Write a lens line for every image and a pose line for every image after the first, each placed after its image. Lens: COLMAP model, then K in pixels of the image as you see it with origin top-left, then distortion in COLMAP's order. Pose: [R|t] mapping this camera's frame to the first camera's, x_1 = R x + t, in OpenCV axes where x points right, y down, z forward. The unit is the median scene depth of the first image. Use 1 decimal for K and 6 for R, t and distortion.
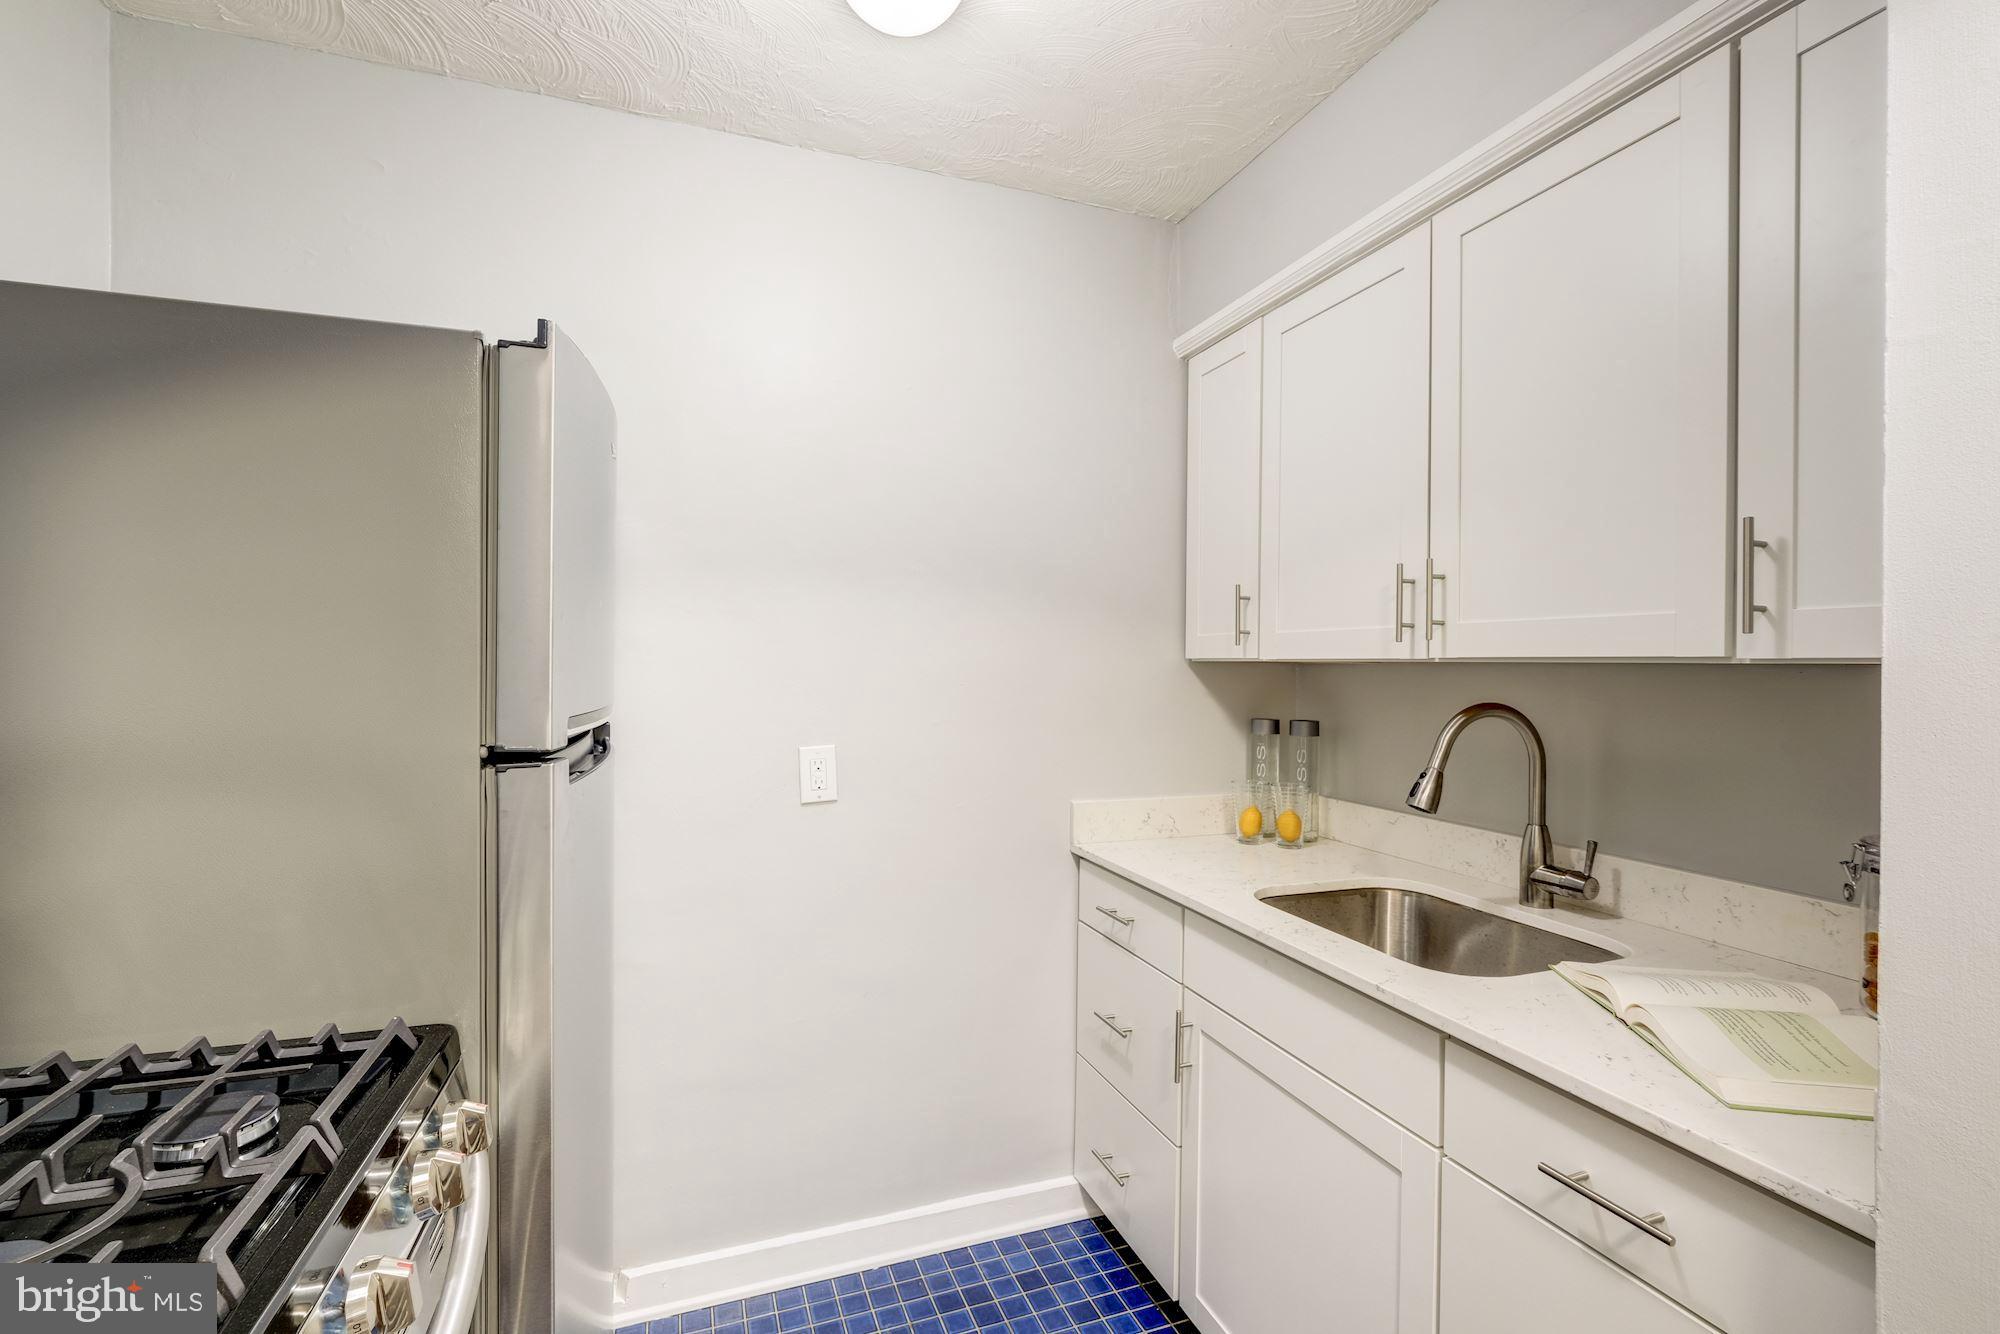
lens RADIAL K [[880.5, 0, 1010.7], [0, 880.5, 669.7], [0, 0, 1]] dist [-0.002099, -0.000949]
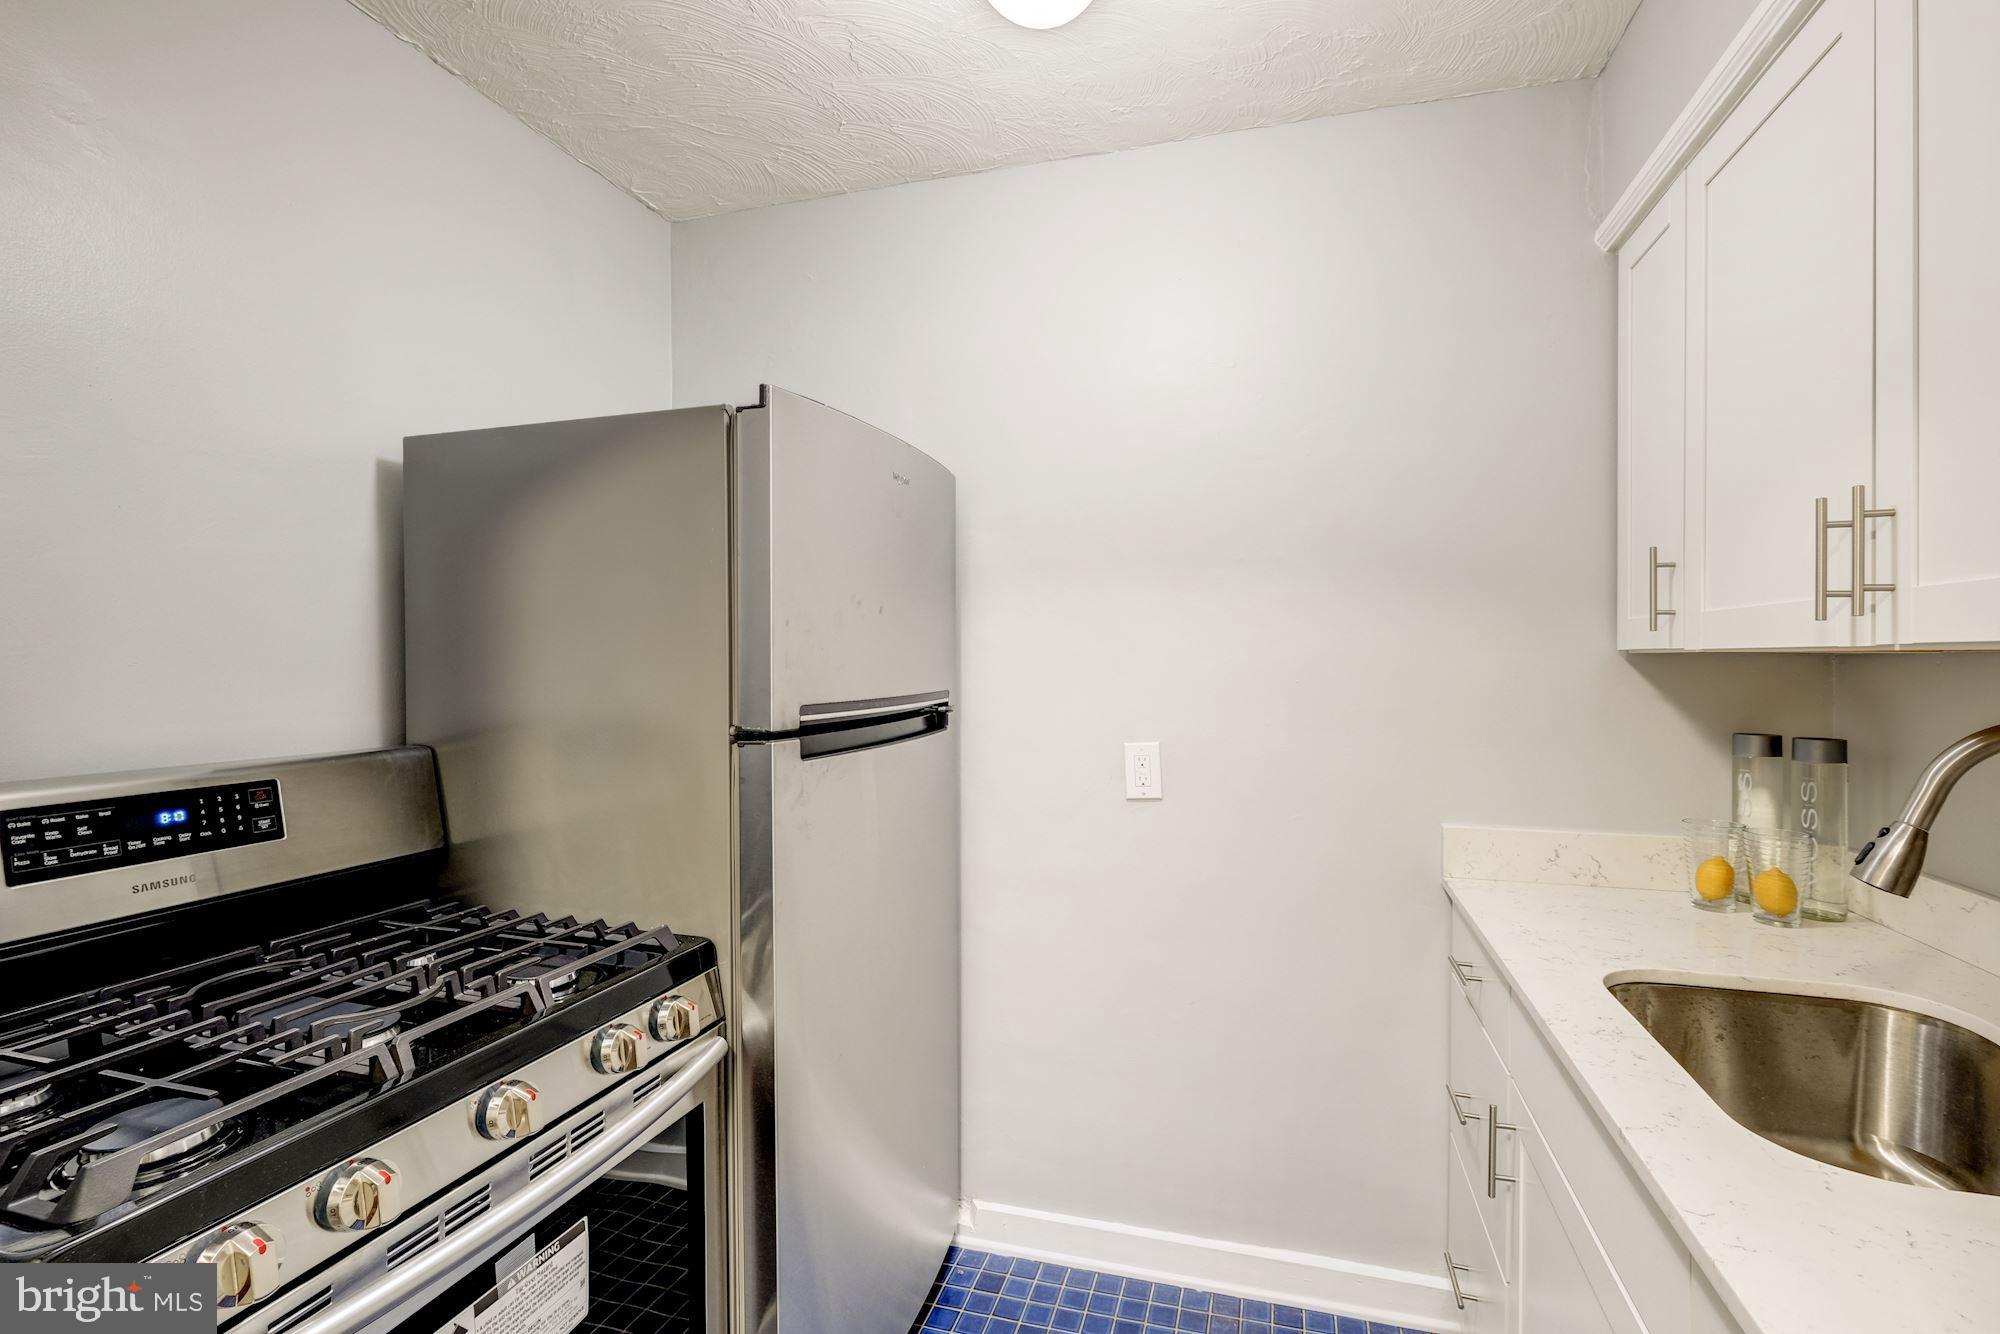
lens RADIAL K [[898.0, 0, 1052.0], [0, 898.0, 663.4], [0, 0, 1]] dist [-0.004951, -0.000518]
pose [[0.813509, -0.004741, -0.581533, 0.306982], [0.003157, 0.999988, -0.003736, 0.000628], [0.581543, 0.001203, 0.813514, 0.120344]]
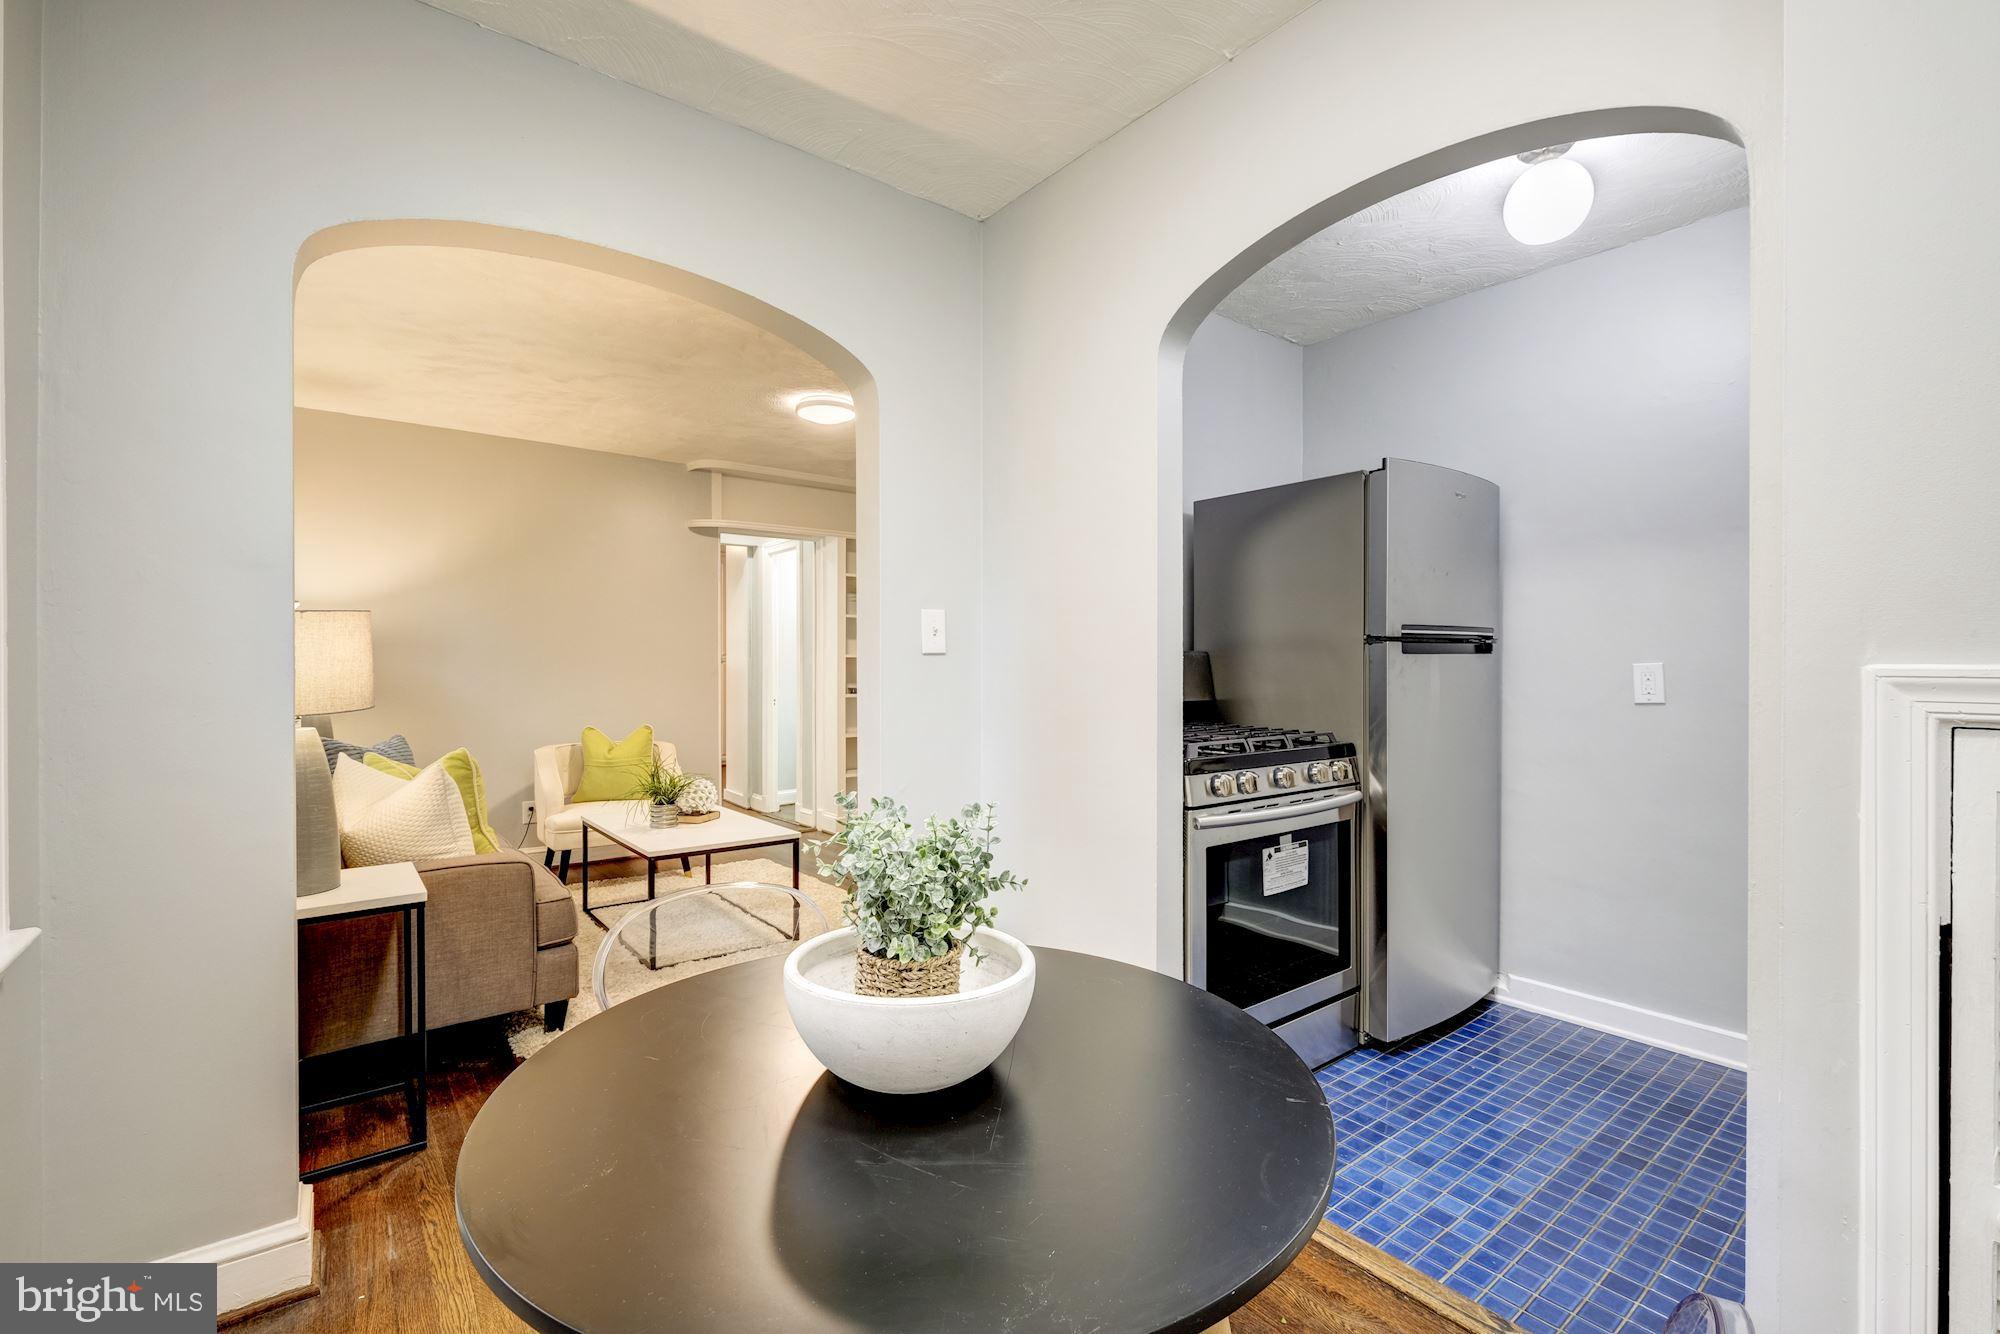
lens RADIAL K [[880.5, 0, 1010.7], [0, 880.5, 669.7], [0, 0, 1]] dist [-0.002099, -0.000949]
pose [[0.319553, 0.001333, -0.947567, 0.826037], [-0.006684, 0.999977, -0.000847, 0.111287], [0.947545, 0.006604, 0.319555, -0.428294]]
